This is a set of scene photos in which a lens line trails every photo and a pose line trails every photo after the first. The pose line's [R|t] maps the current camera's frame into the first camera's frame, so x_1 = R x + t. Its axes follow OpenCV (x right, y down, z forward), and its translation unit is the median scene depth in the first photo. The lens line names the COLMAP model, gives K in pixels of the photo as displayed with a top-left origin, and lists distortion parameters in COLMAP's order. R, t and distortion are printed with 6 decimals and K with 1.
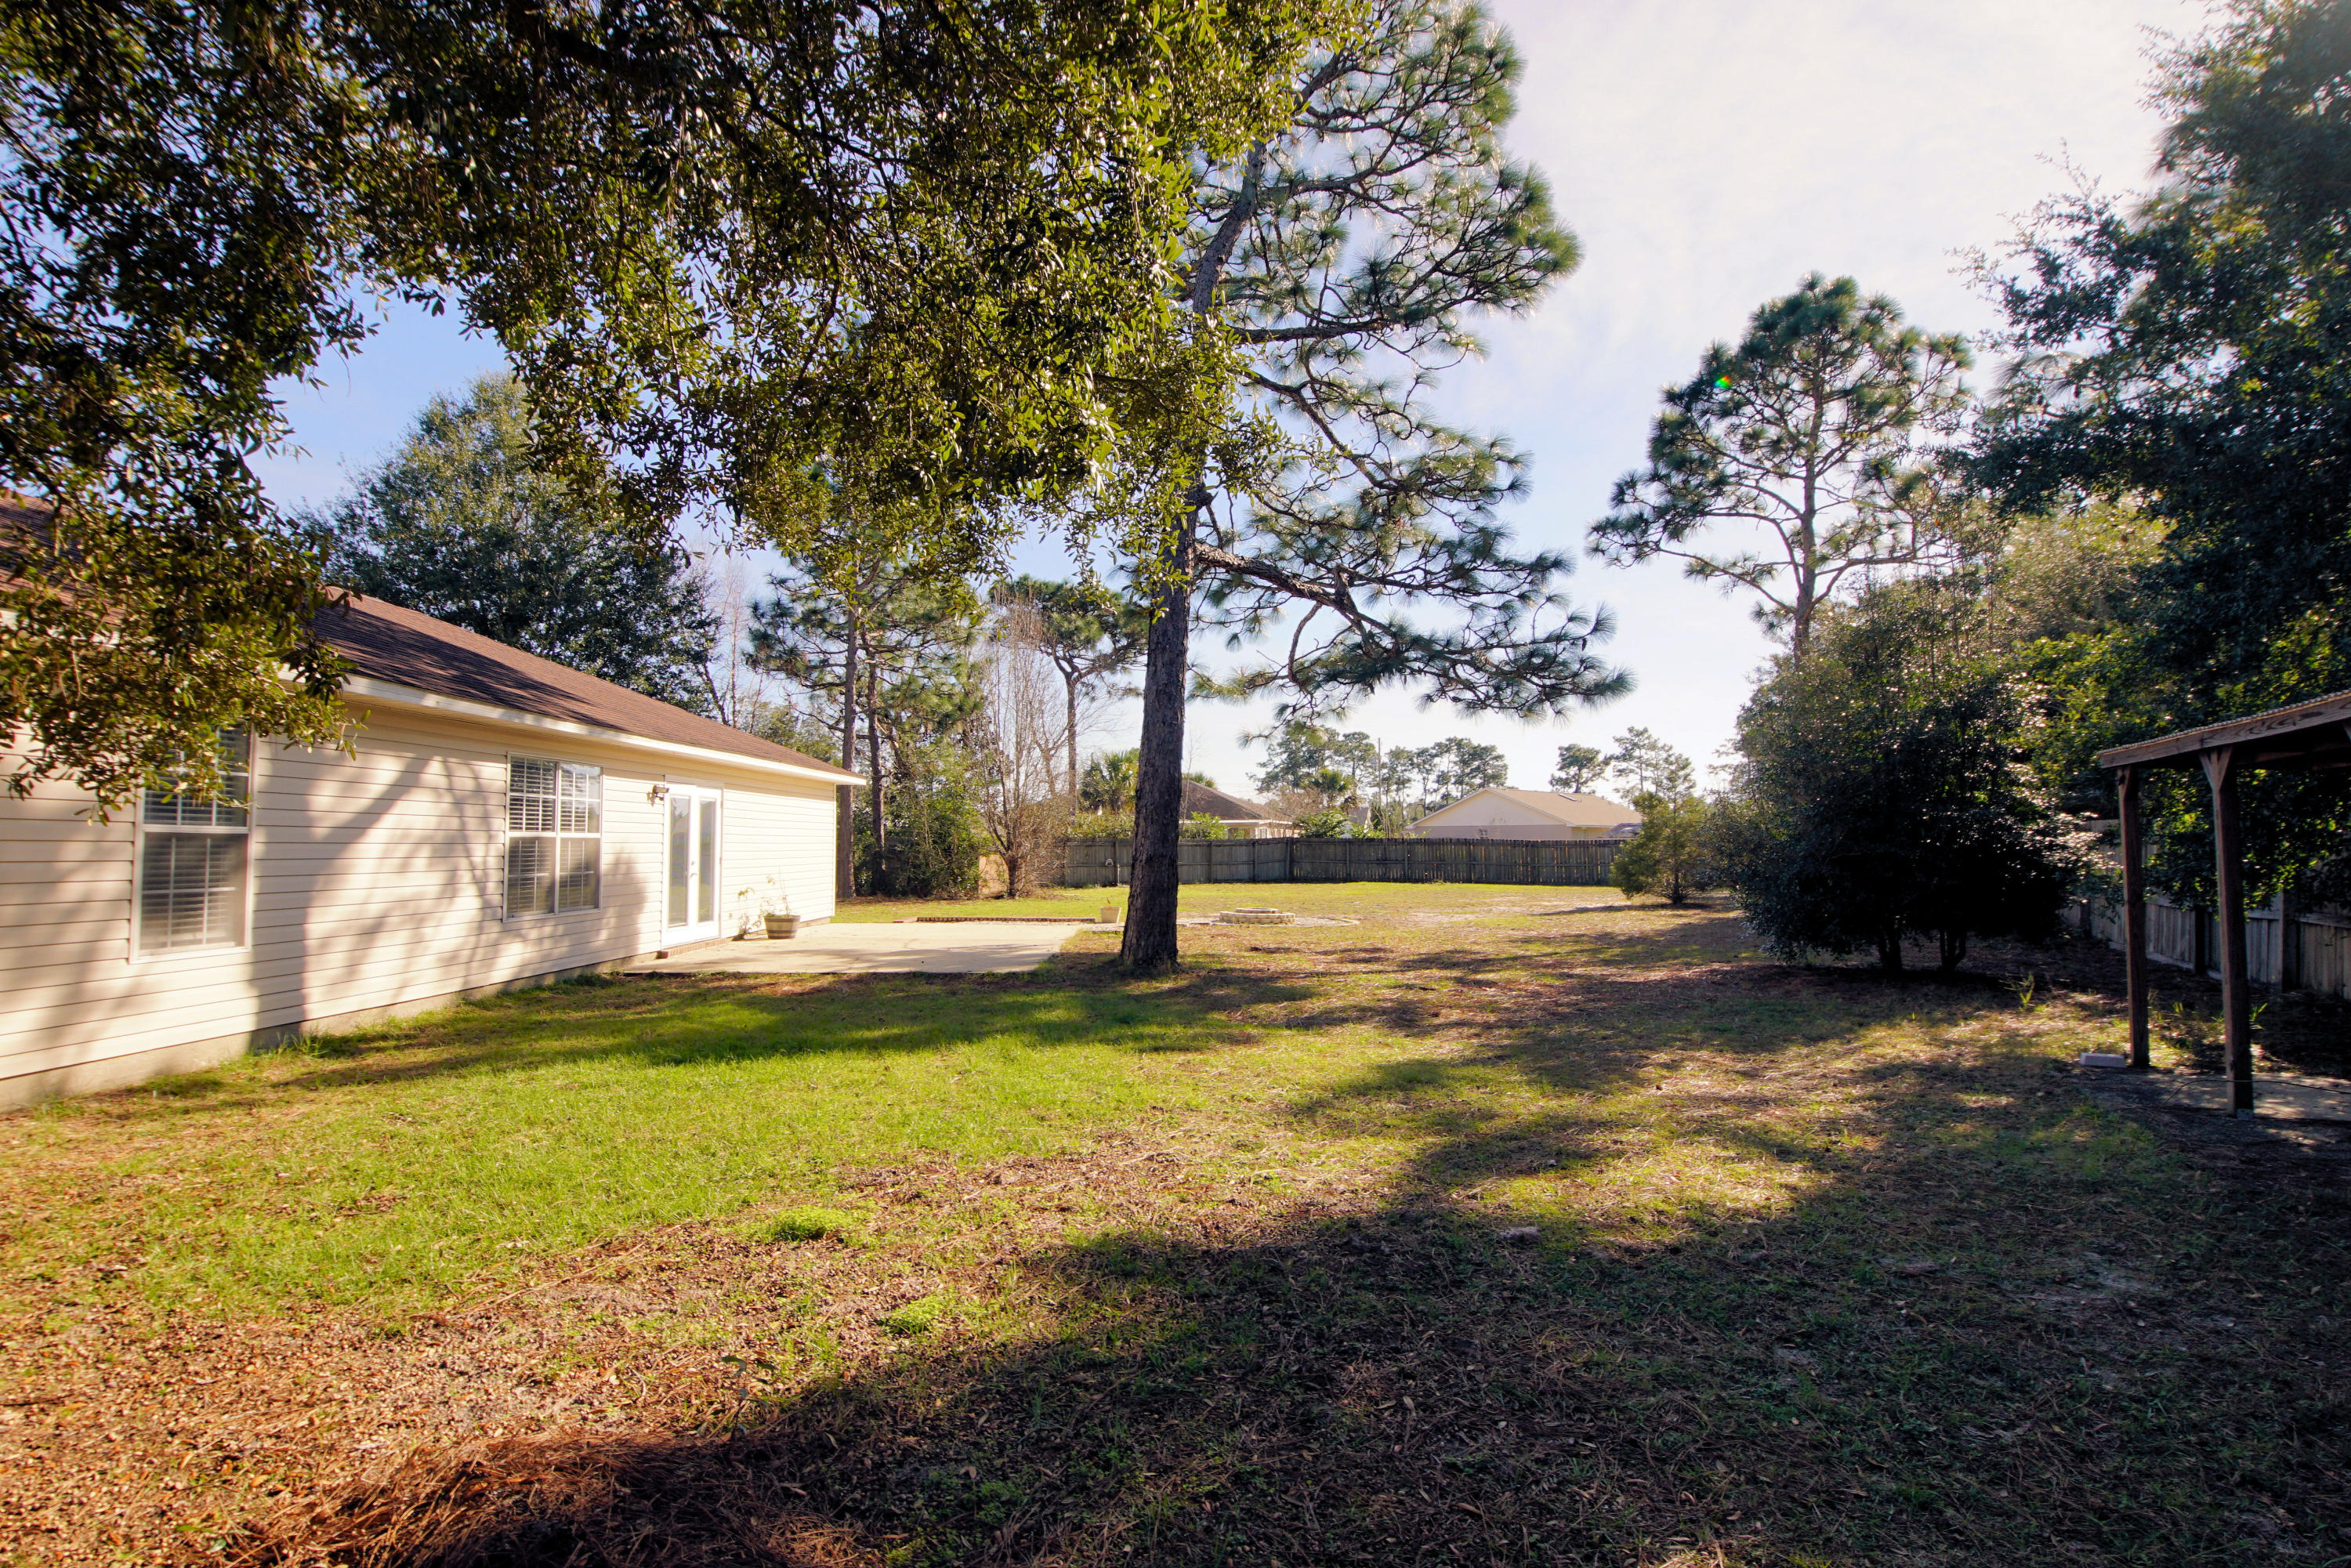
lens RADIAL K [[1258.7, 0, 1156.2], [0, 1258.7, 769.3], [0, 0, 1]] dist [0.040868, -0.037284]
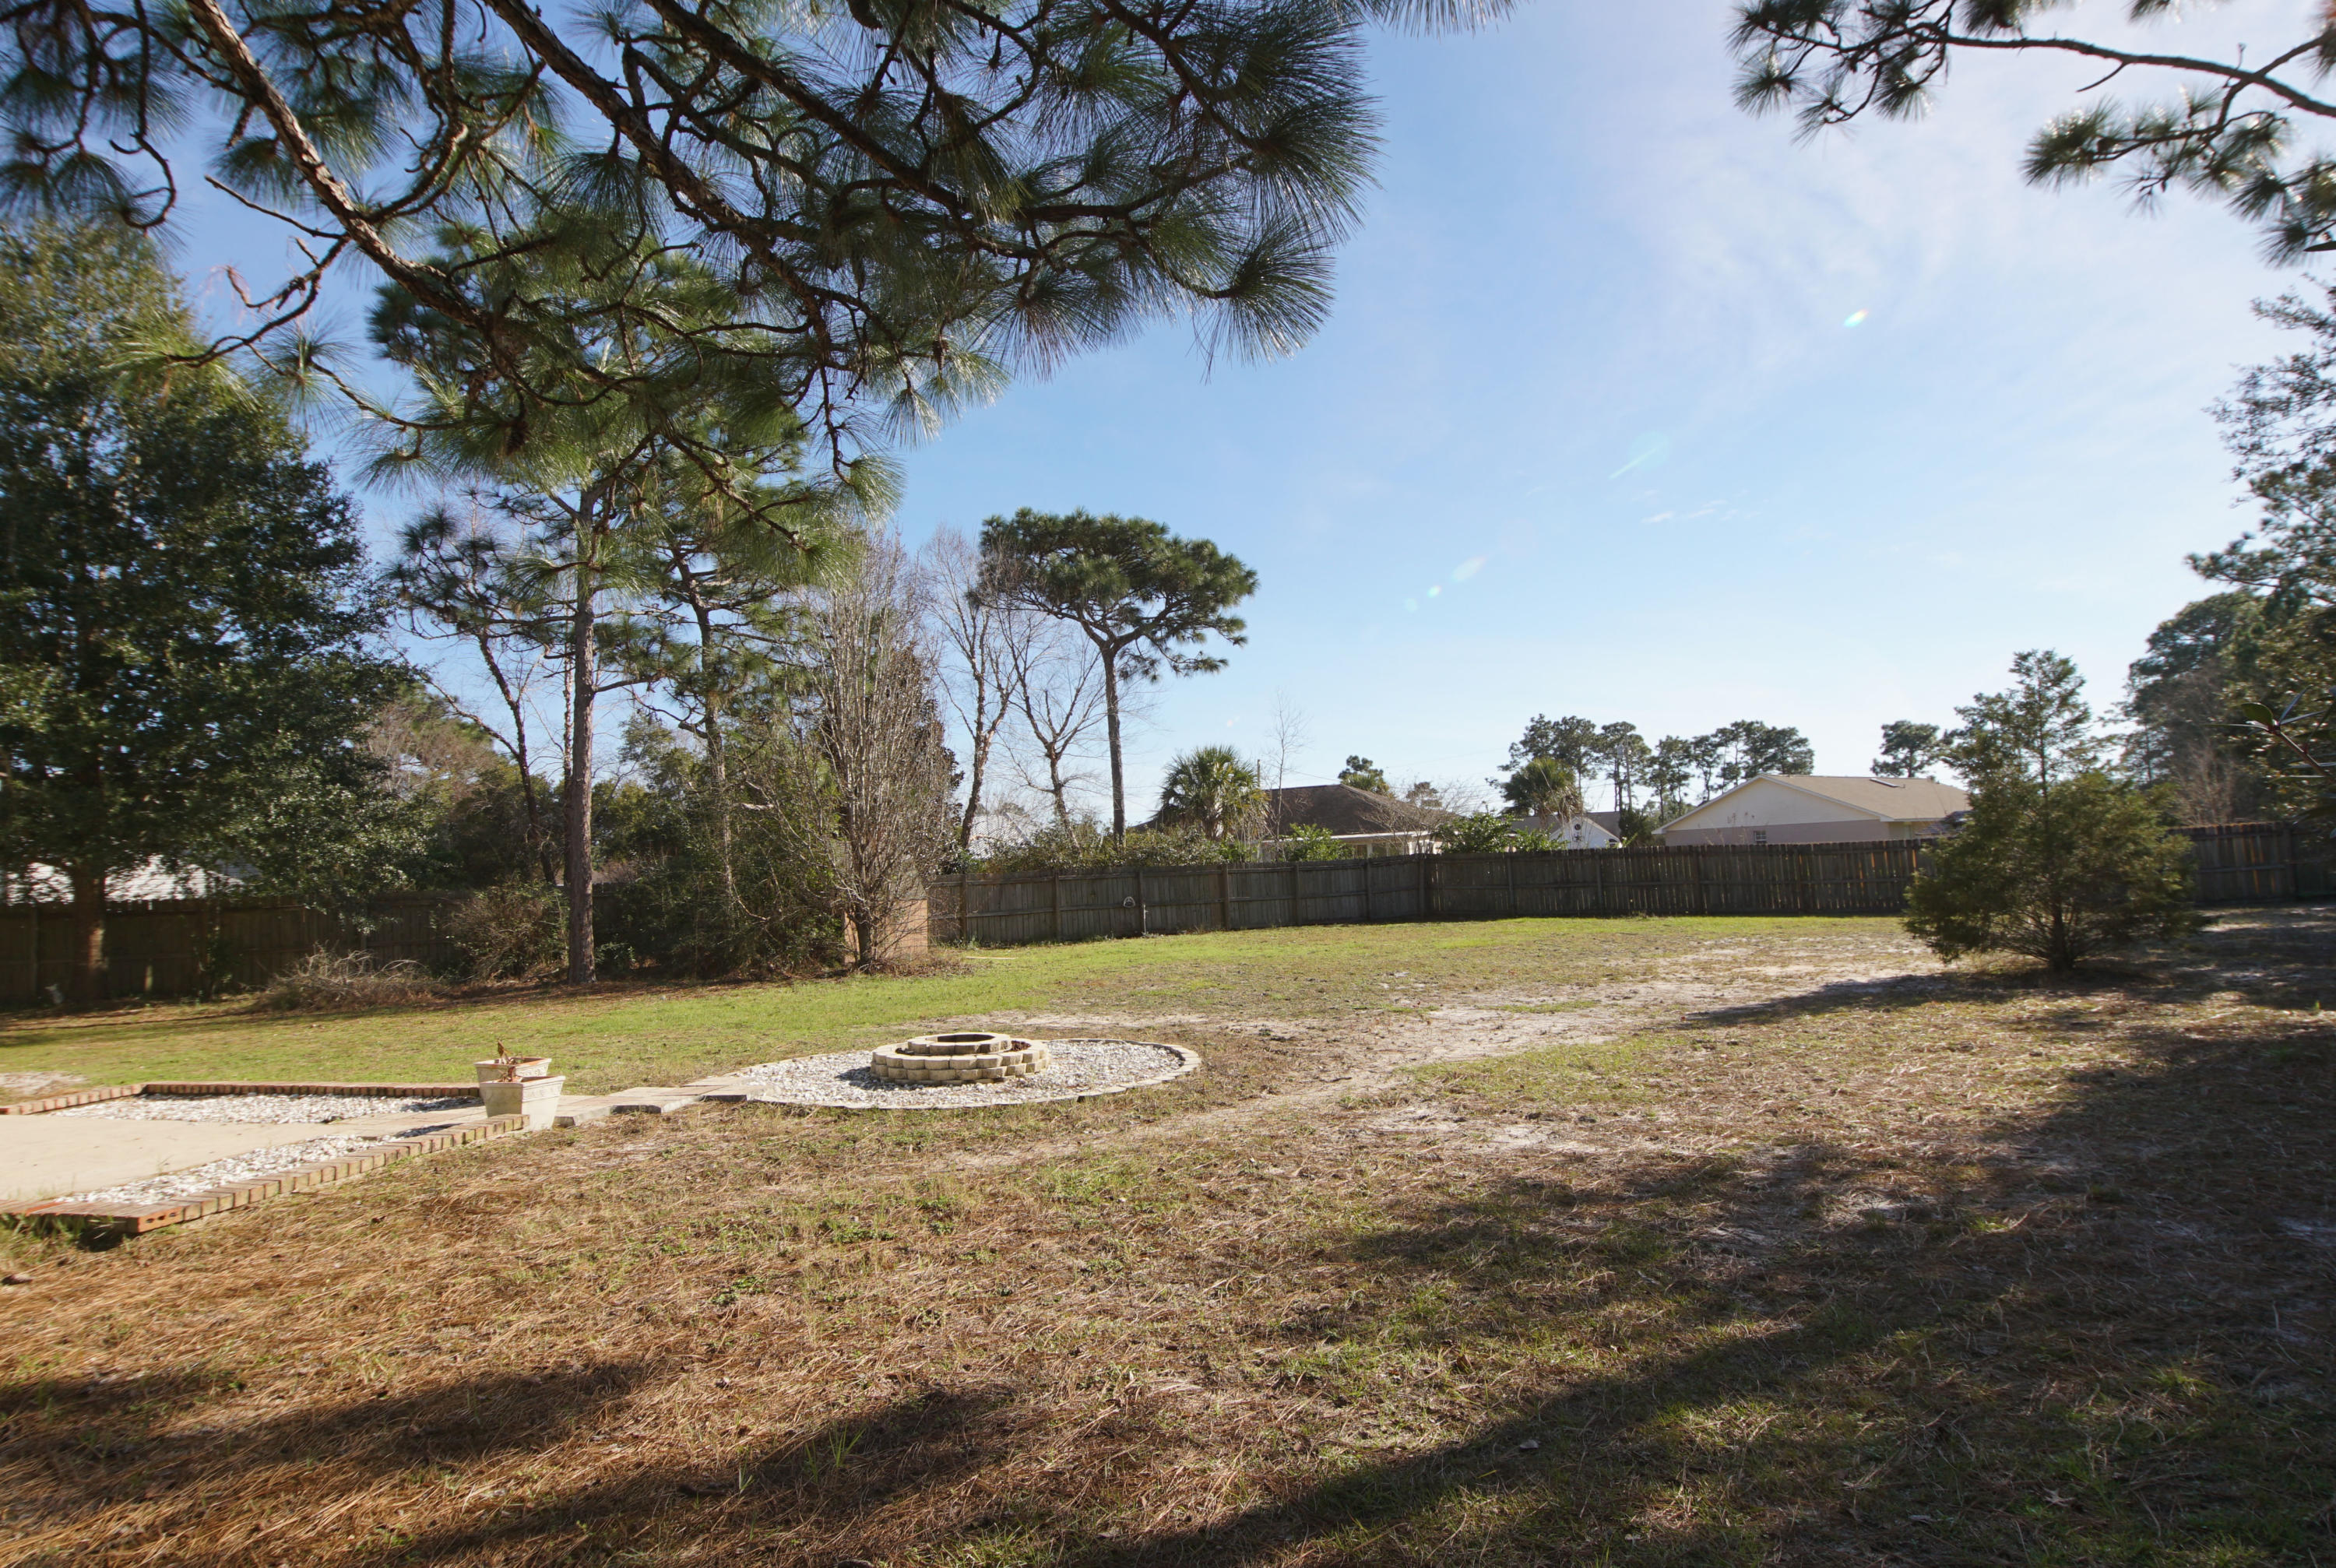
lens RADIAL K [[1248.8, 0, 1163.4], [0, 1248.8, 772.9], [0, 0, 1]] dist [0.040056, -0.058520]
pose [[0.973905, -0.052813, -0.220727, 0.048539], [0.049537, 0.998565, -0.020352, 0.006636], [0.221485, 0.008886, 0.975123, 0.118141]]
